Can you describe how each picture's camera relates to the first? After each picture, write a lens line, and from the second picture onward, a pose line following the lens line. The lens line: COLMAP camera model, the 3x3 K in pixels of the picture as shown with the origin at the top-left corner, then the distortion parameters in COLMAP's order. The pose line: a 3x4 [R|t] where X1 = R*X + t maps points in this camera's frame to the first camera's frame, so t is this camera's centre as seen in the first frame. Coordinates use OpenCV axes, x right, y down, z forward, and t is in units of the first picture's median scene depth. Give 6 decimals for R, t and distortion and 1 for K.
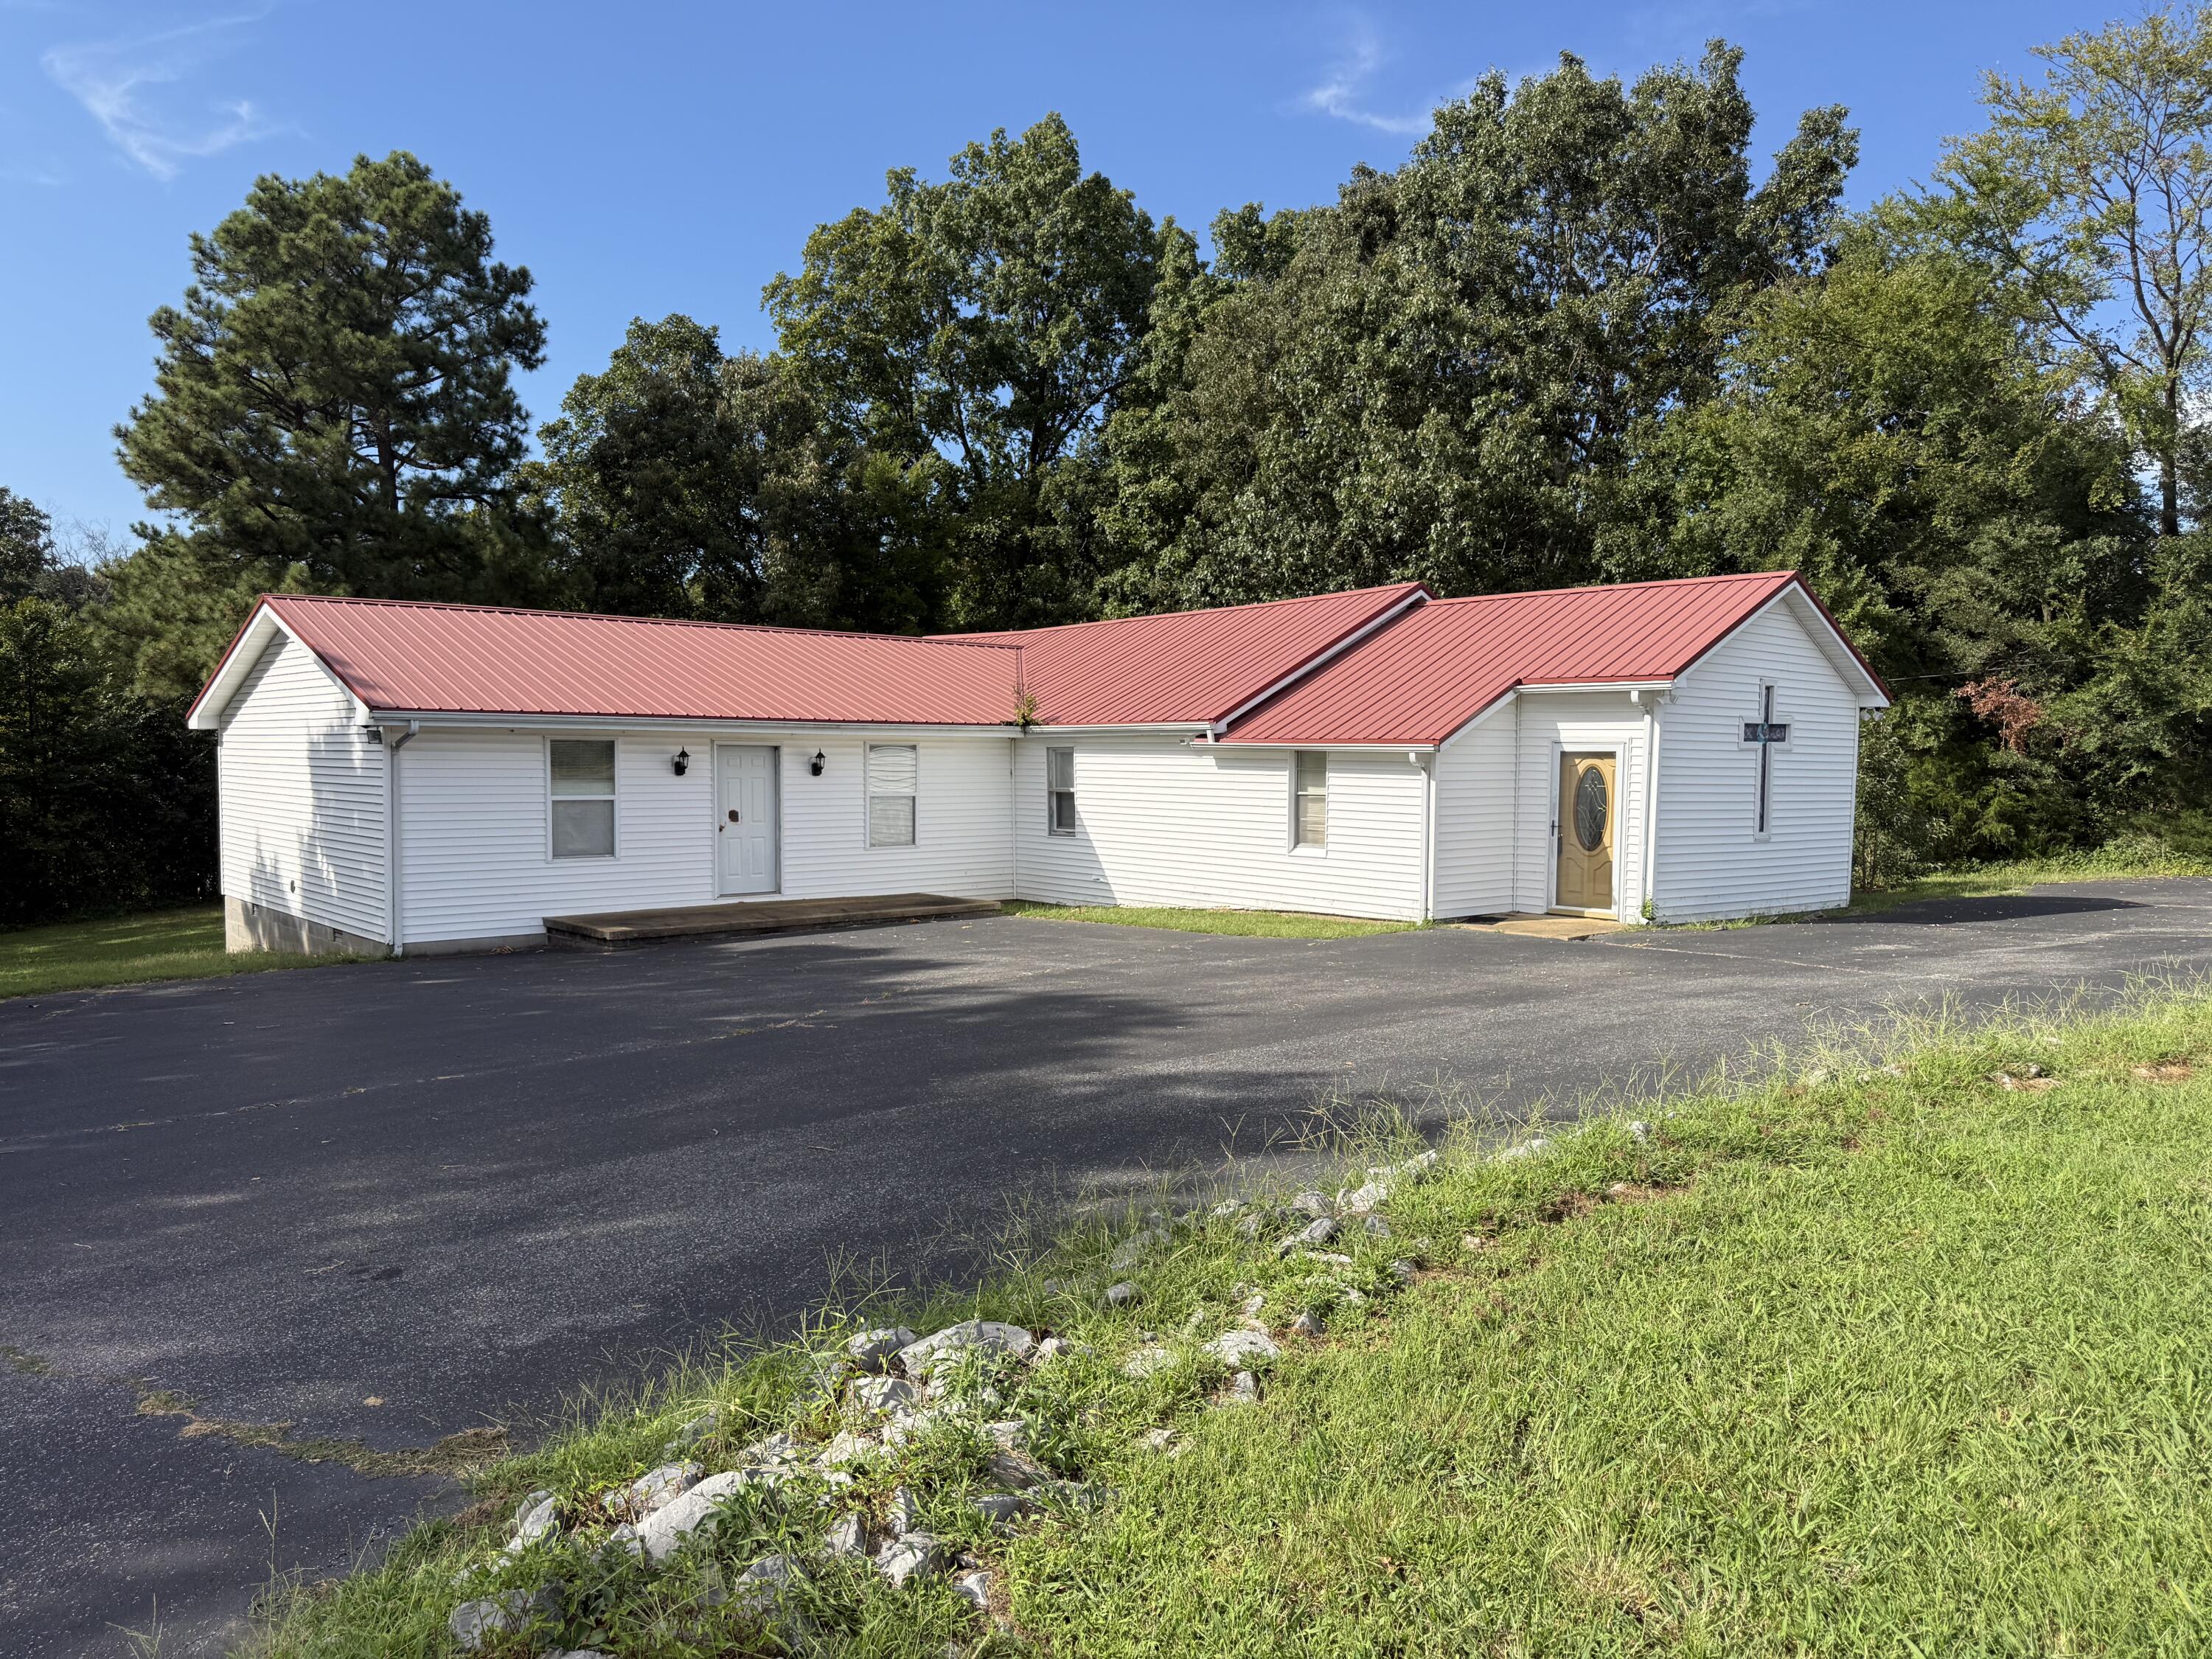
lens RADIAL K [[1588.9, 0, 1101.1], [0, 1588.9, 844.8], [0, 0, 1]] dist [0.054433, -0.007400]
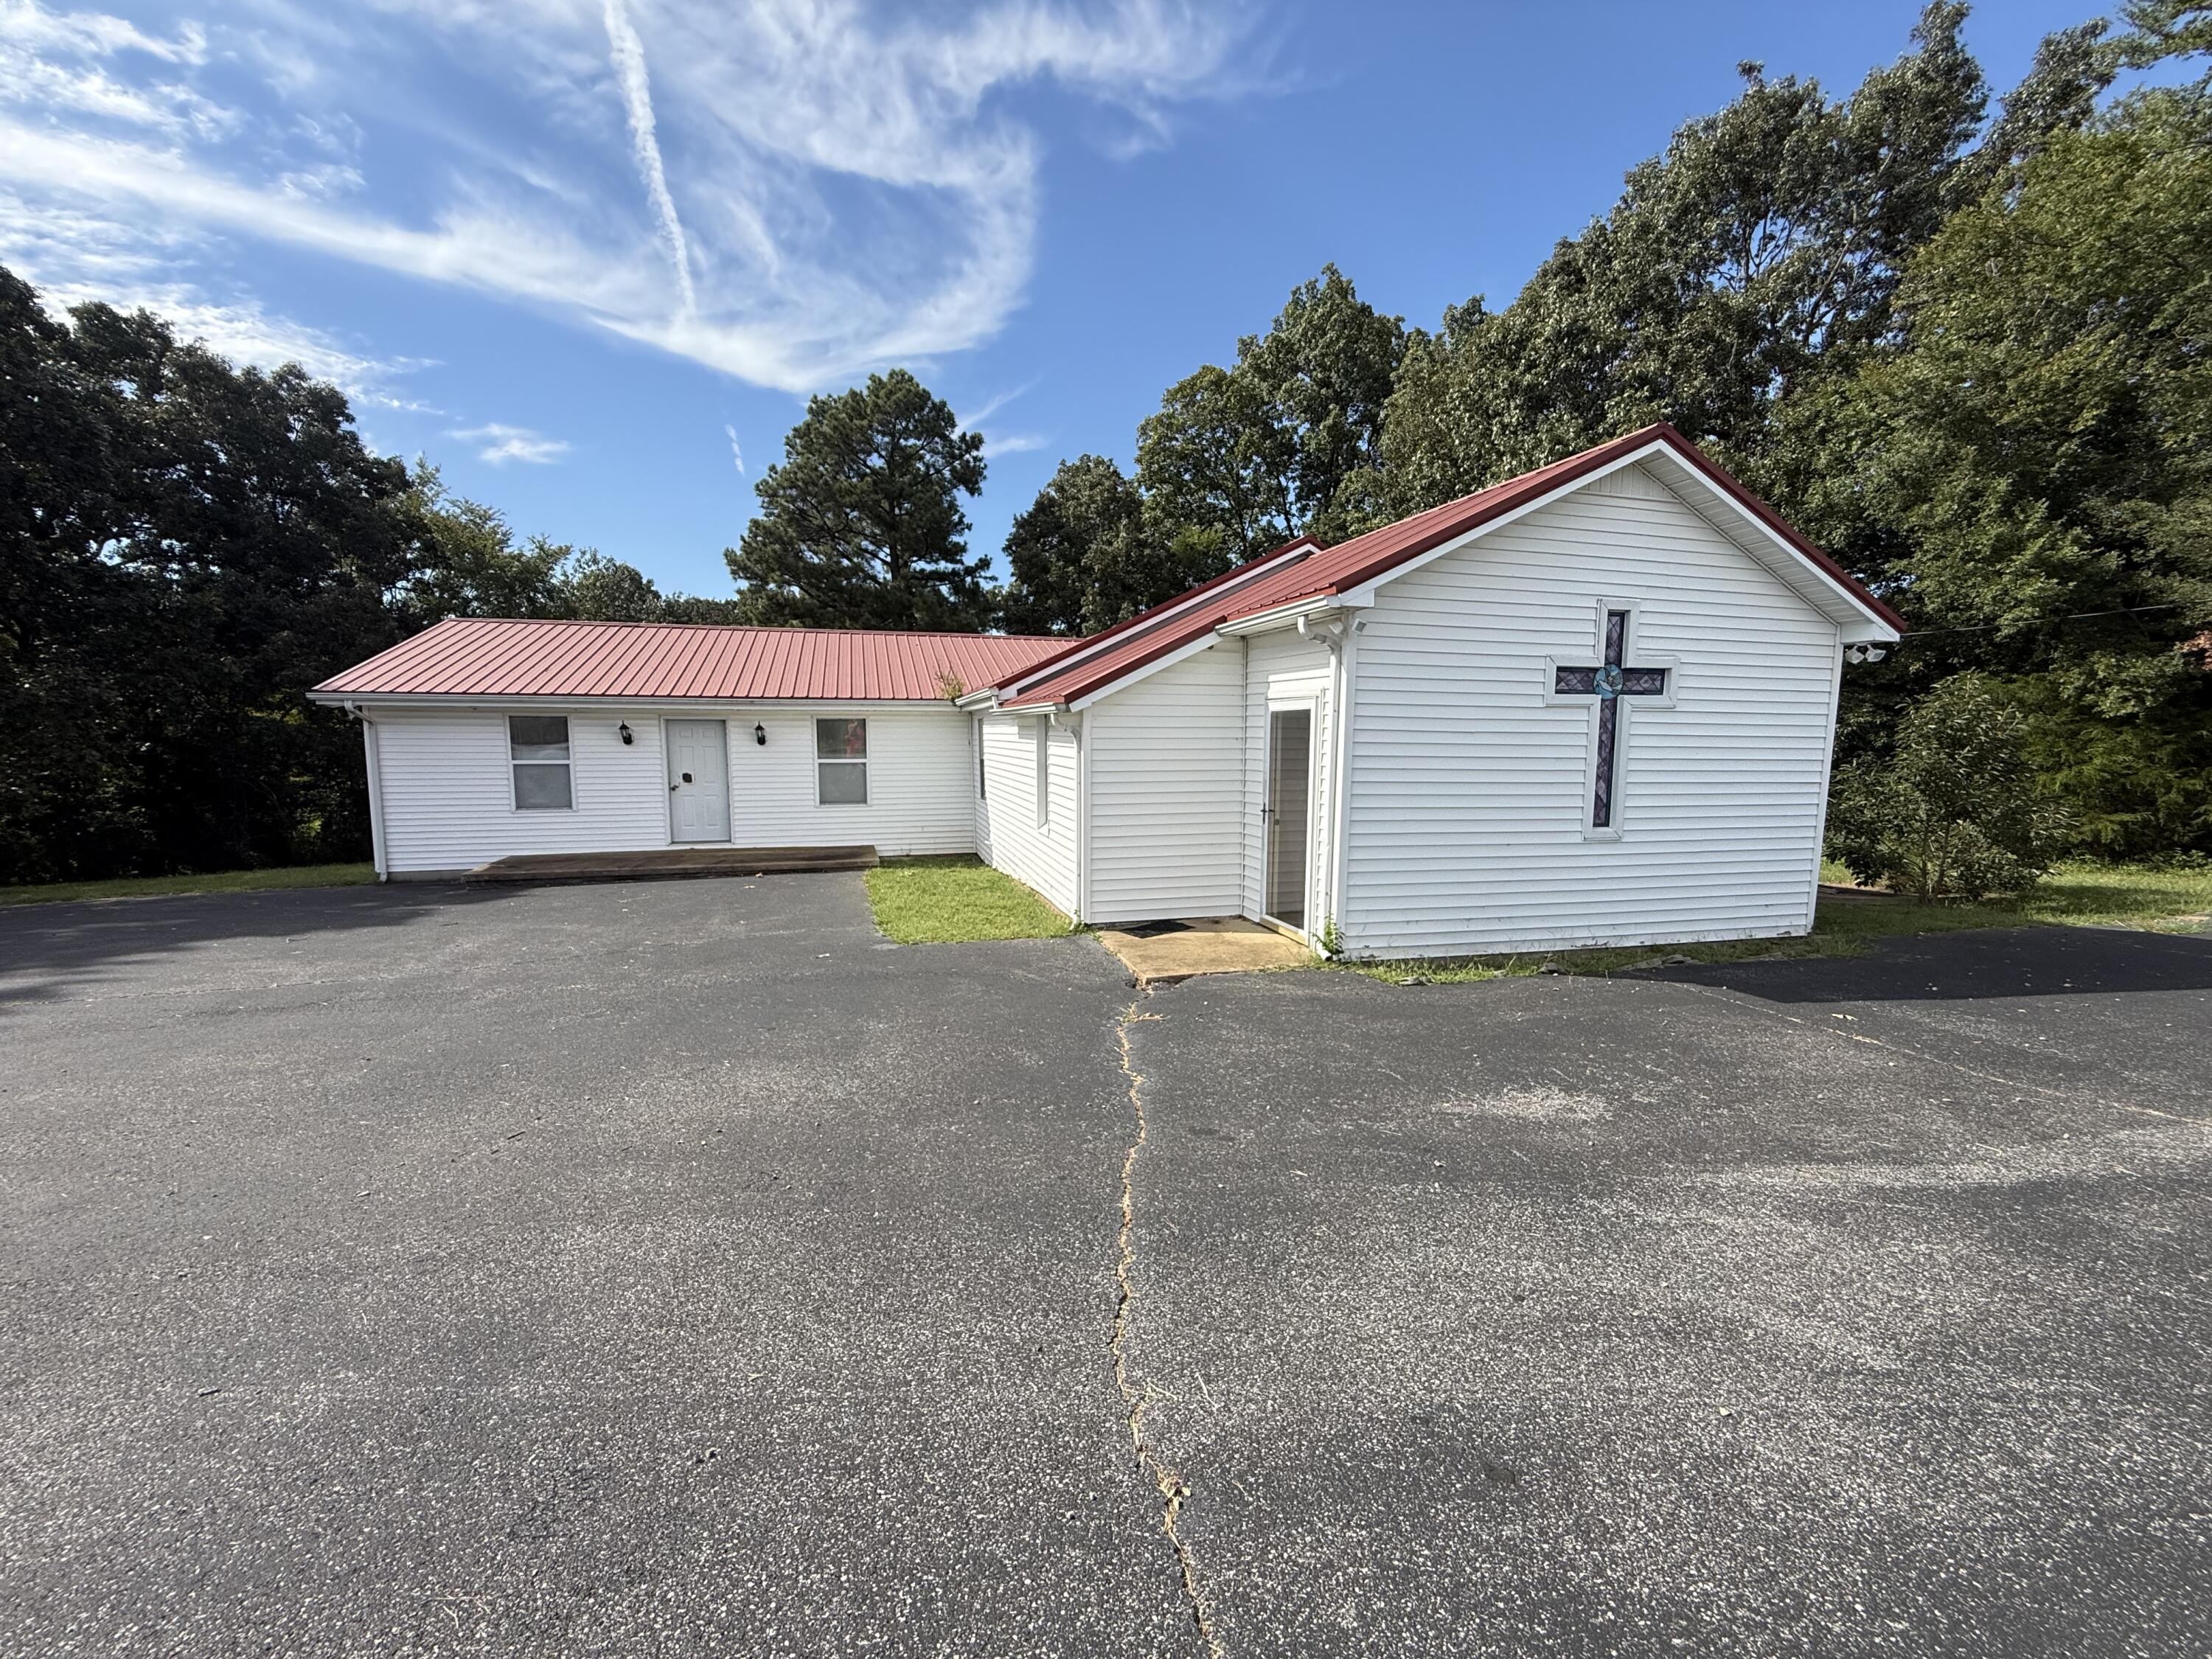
lens RADIAL K [[892.1, 0, 1106.0], [0, 892.1, 829.5], [0, 0, 1]] dist [0.009572, 0.000674]
pose [[0.903565, 0.041026, -0.426482, 0.317879], [-0.021605, 0.998501, 0.050279, -0.017940], [0.427906, -0.036217, 0.903097, 0.467721]]
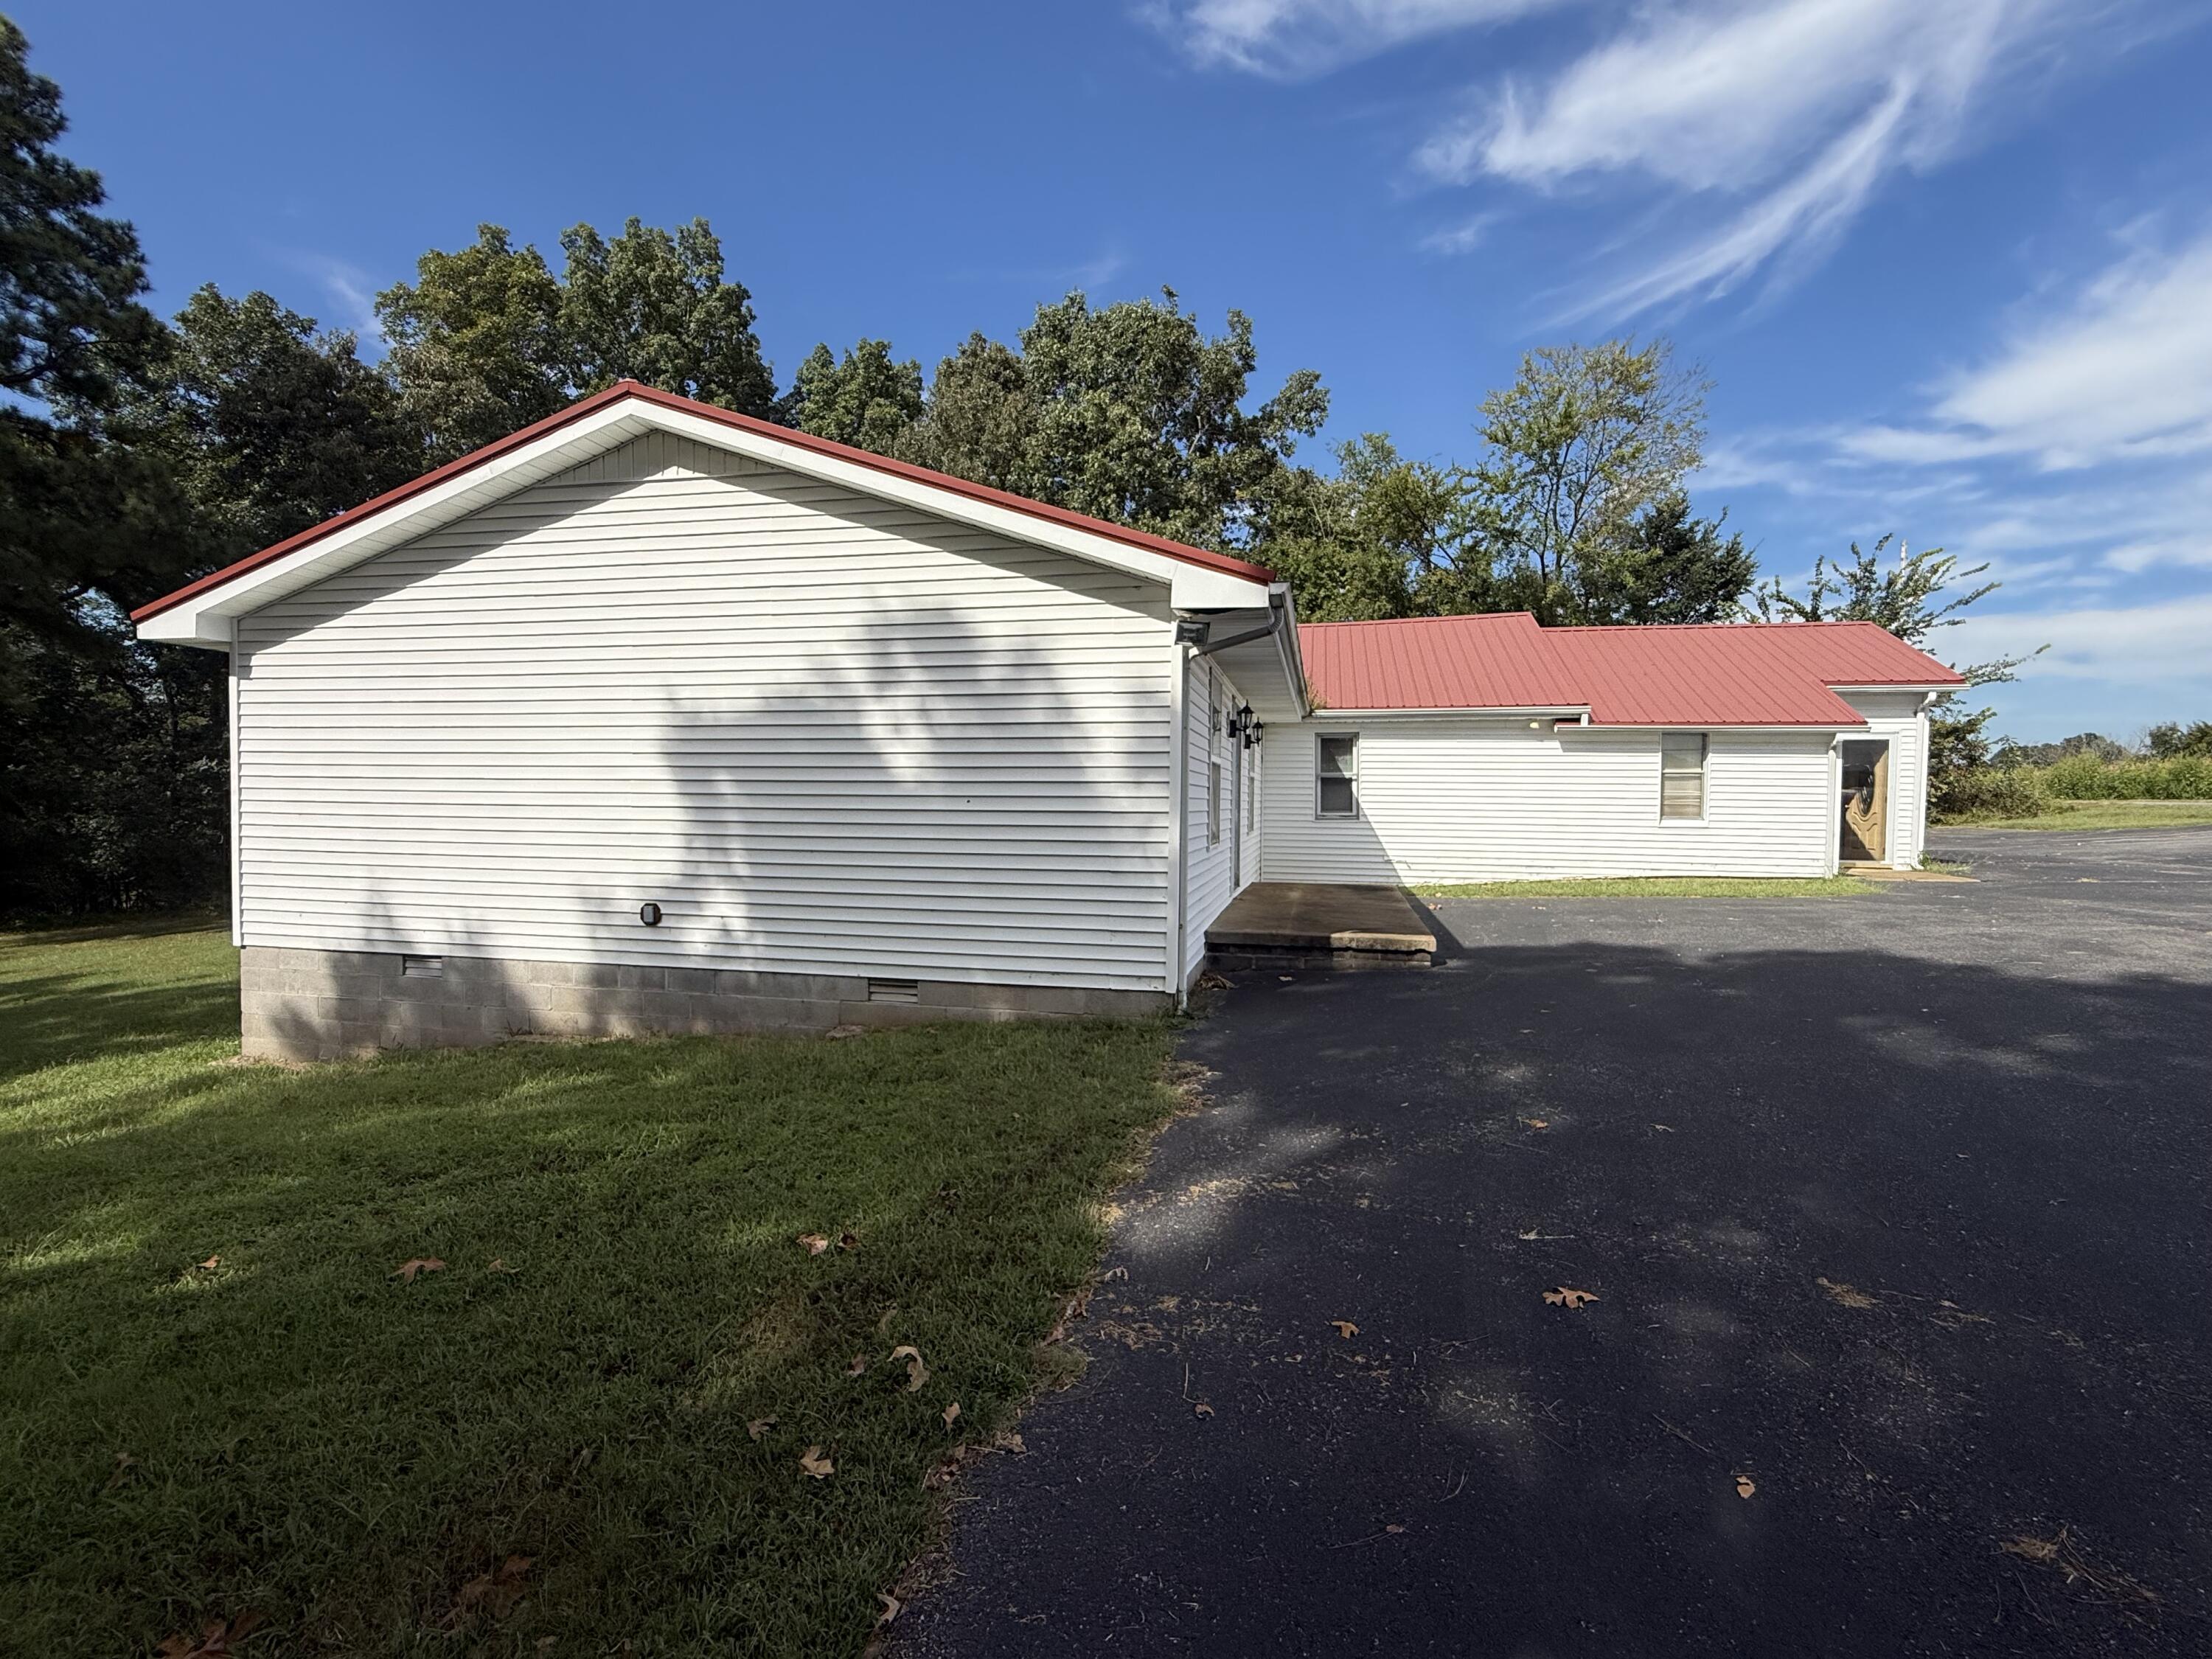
lens RADIAL K [[1013.4, 0, 1110.3], [0, 1013.4, 829.4], [0, 0, 1]] dist [0.002551, -0.000428]
pose [[0.798838, -0.015039, 0.601358, -0.534109], [0.029035, 0.999486, -0.013575, 0.005495], [-0.600845, 0.028305, 0.798864, 0.565998]]
